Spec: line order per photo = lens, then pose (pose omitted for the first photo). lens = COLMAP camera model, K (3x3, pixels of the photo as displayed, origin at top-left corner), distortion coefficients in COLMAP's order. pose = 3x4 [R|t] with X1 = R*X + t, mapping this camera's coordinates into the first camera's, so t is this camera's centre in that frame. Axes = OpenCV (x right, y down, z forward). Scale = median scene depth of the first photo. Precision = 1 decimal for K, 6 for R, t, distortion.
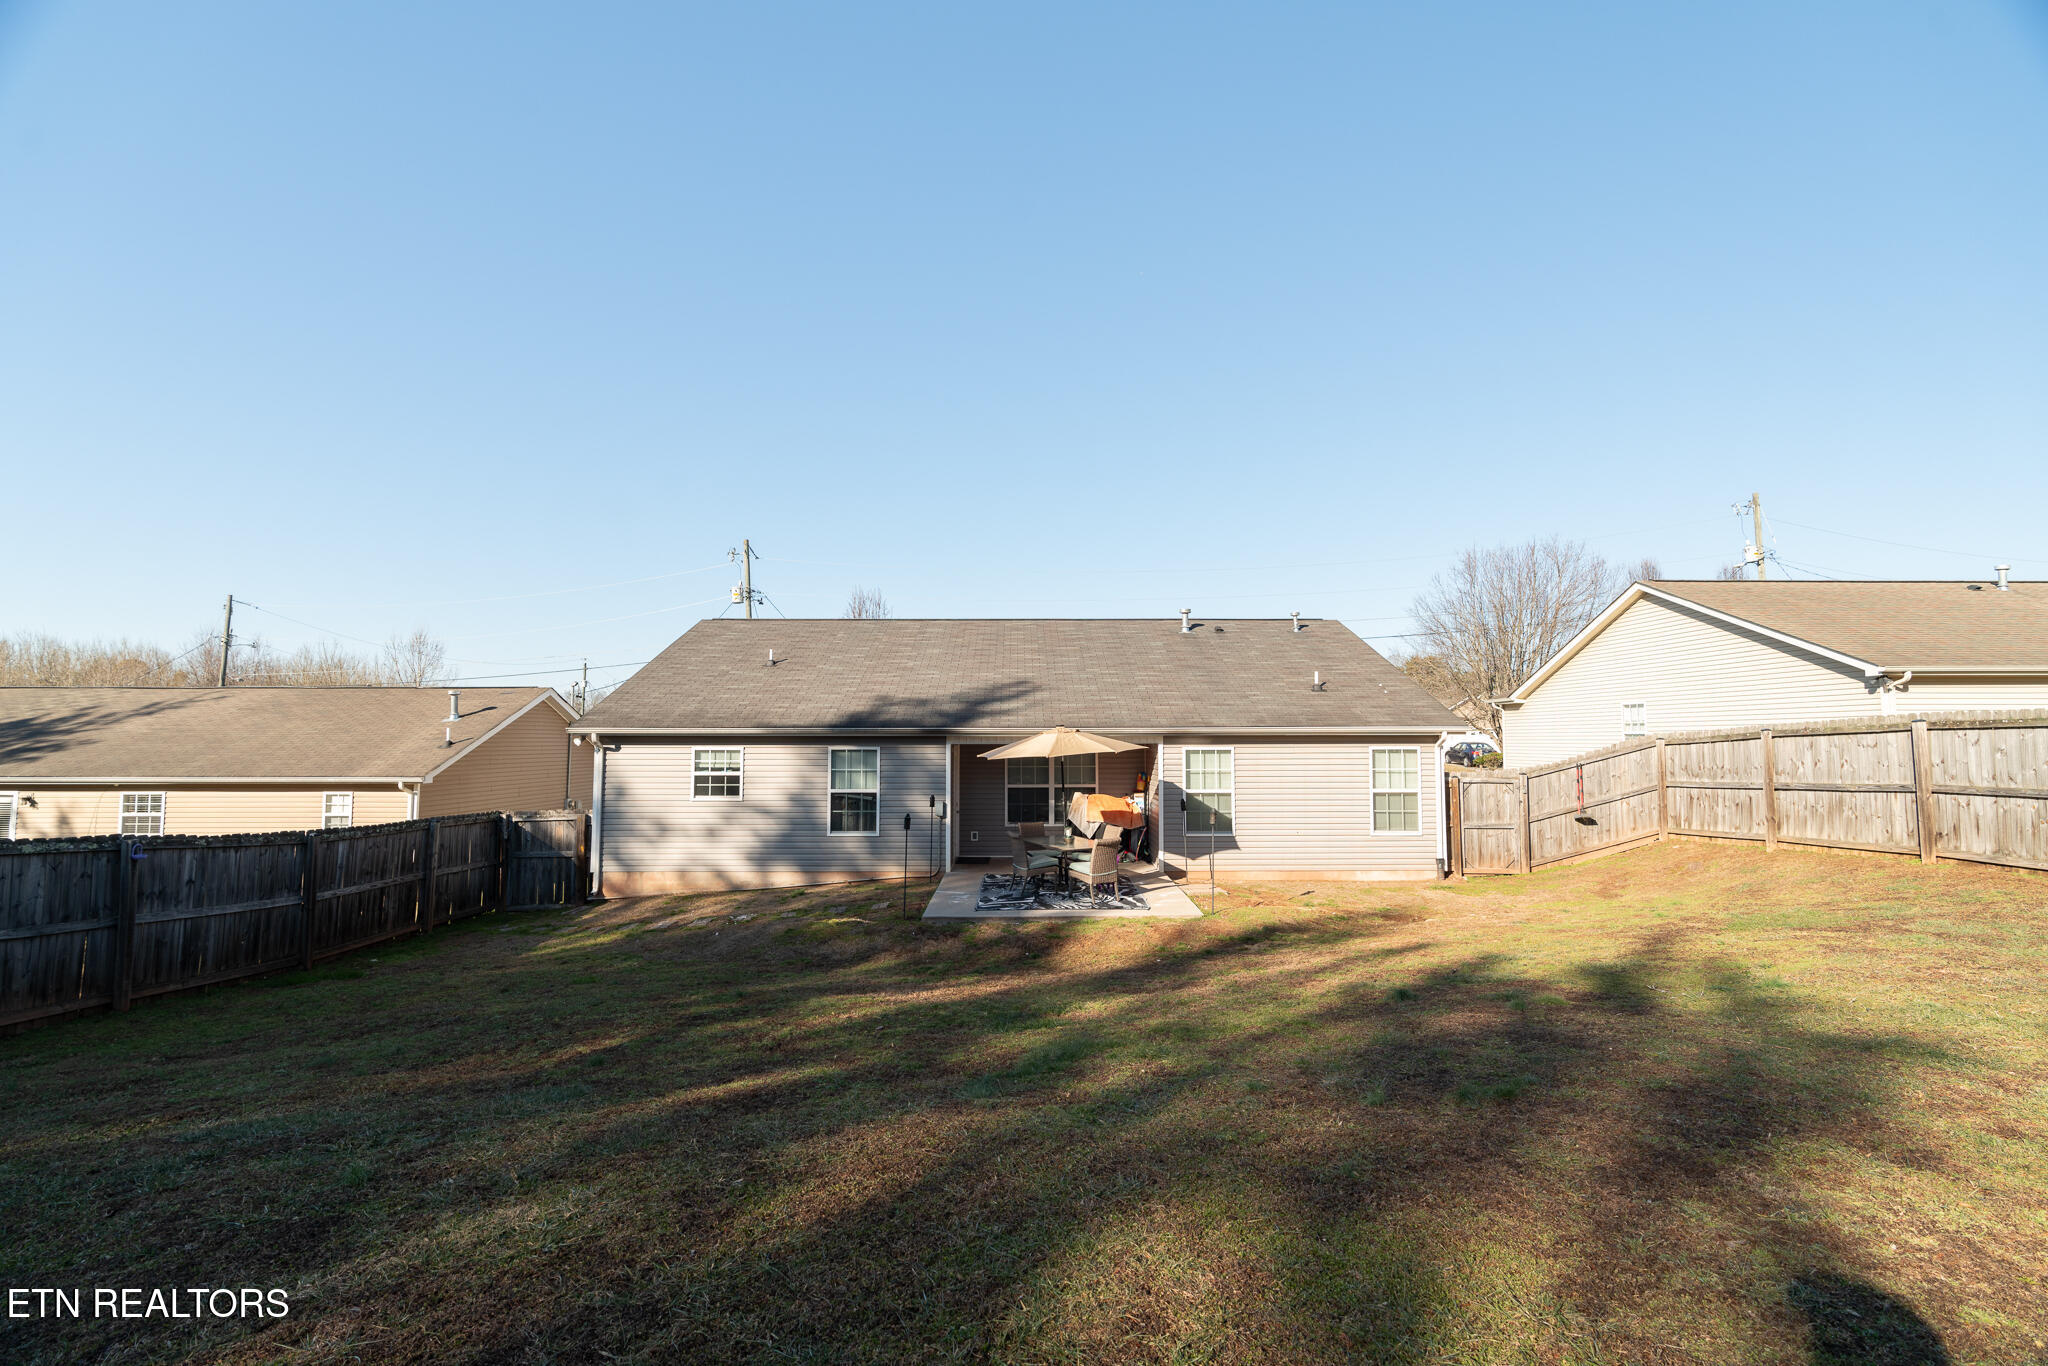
lens RADIAL K [[975.3, 0, 1021.7], [0, 975.3, 676.3], [0, 0, 1]] dist [-0.011477, 0.007395]
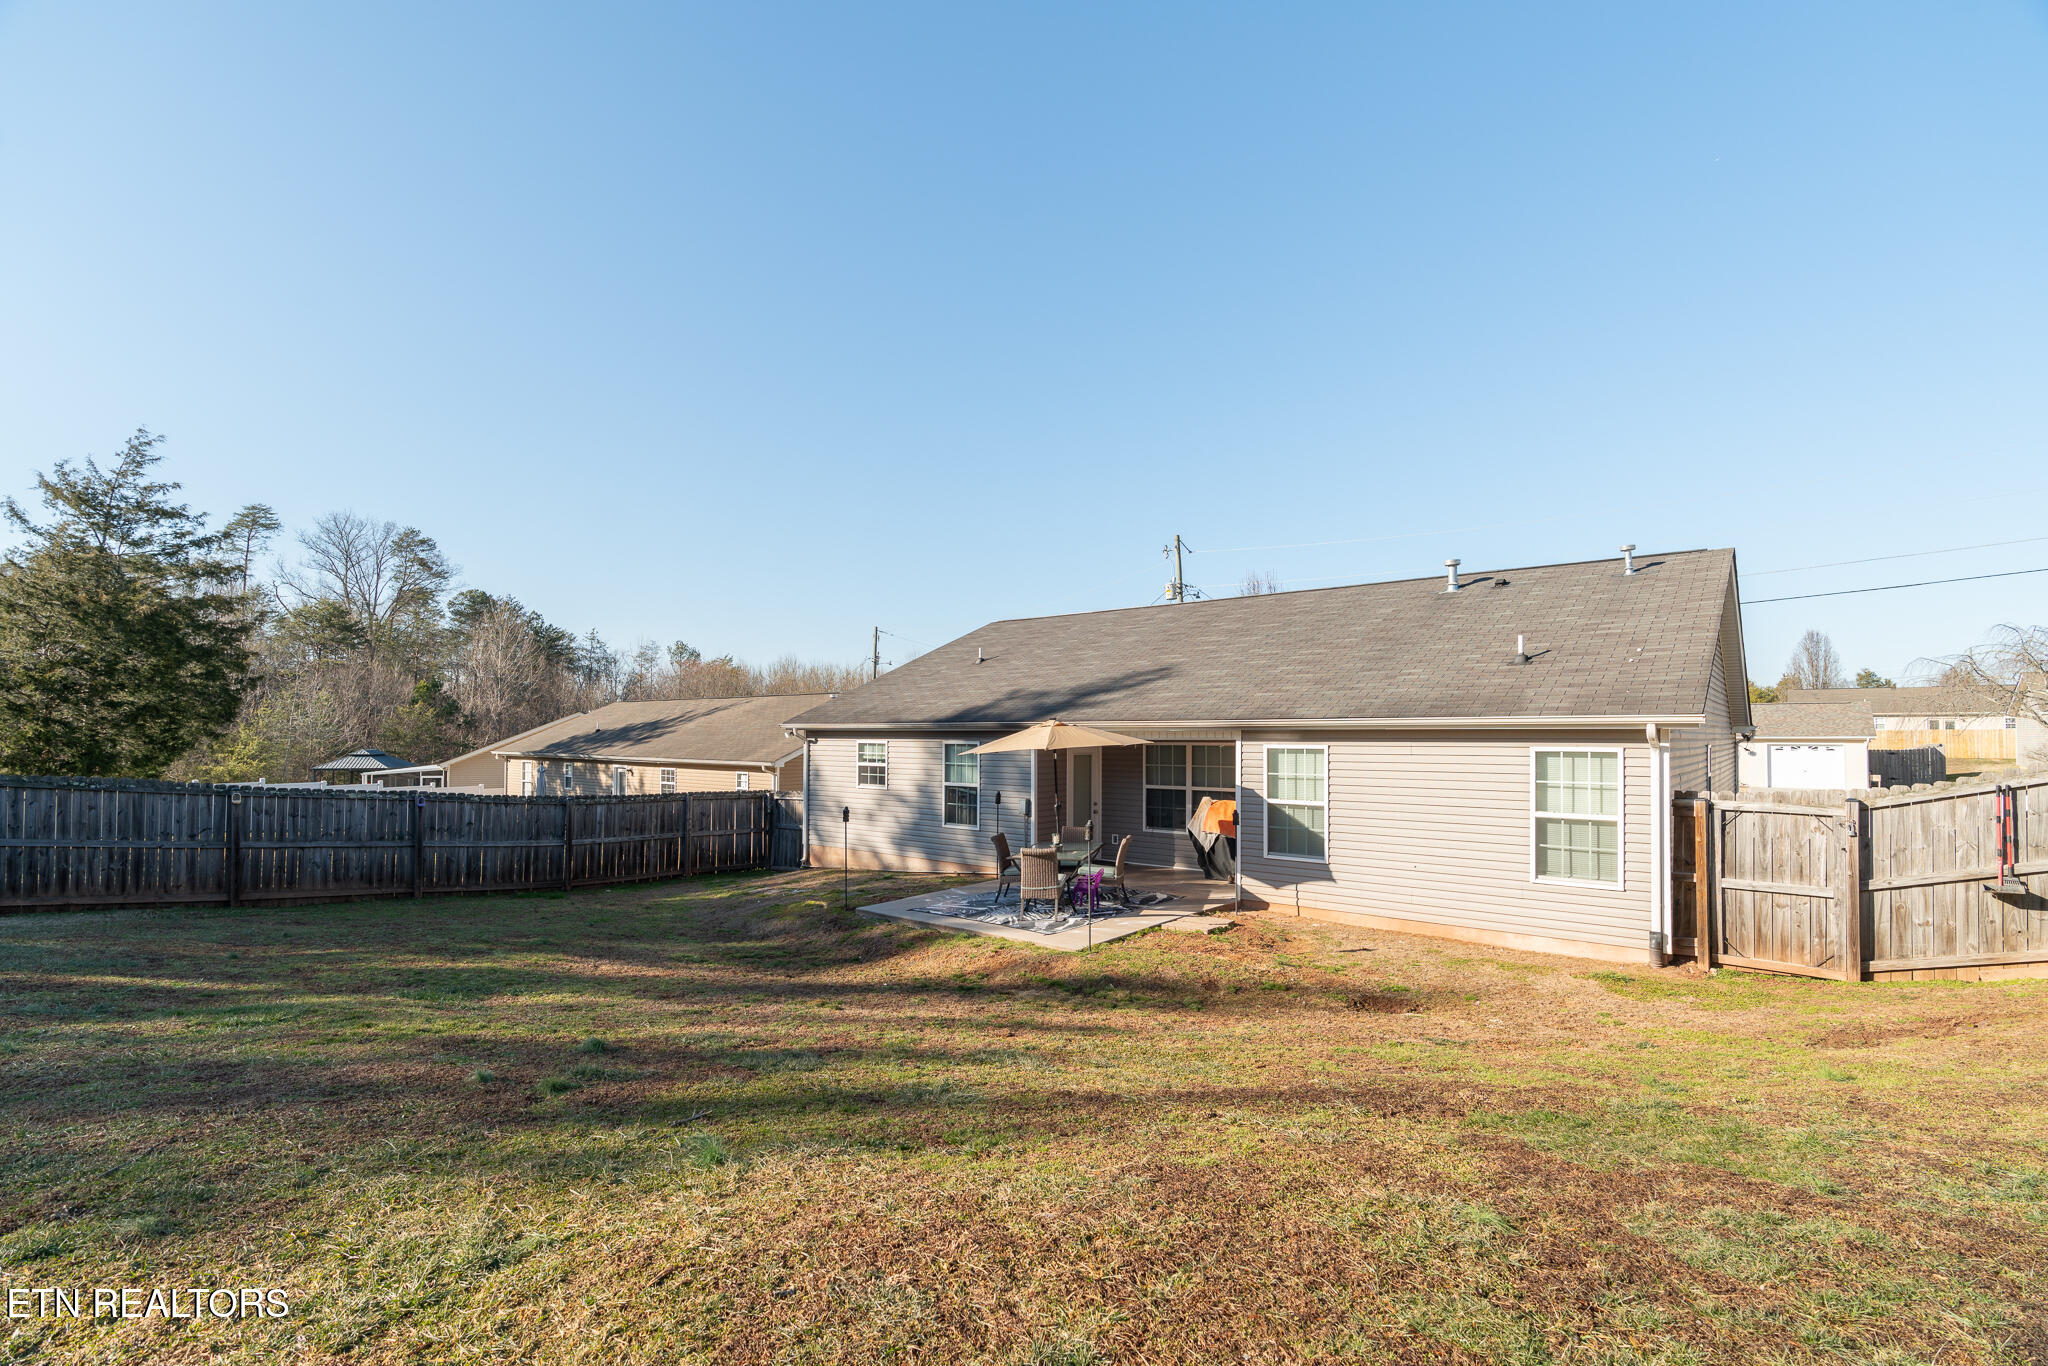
lens RADIAL K [[972.4, 0, 1023.7], [0, 972.4, 718.9], [0, 0, 1]] dist [0.000120, 0.000327]
pose [[0.737424, -0.007580, -0.675388, 0.556050], [0.041049, 0.998592, 0.033612, 0.017720], [0.674182, -0.052511, 0.736696, 0.296255]]
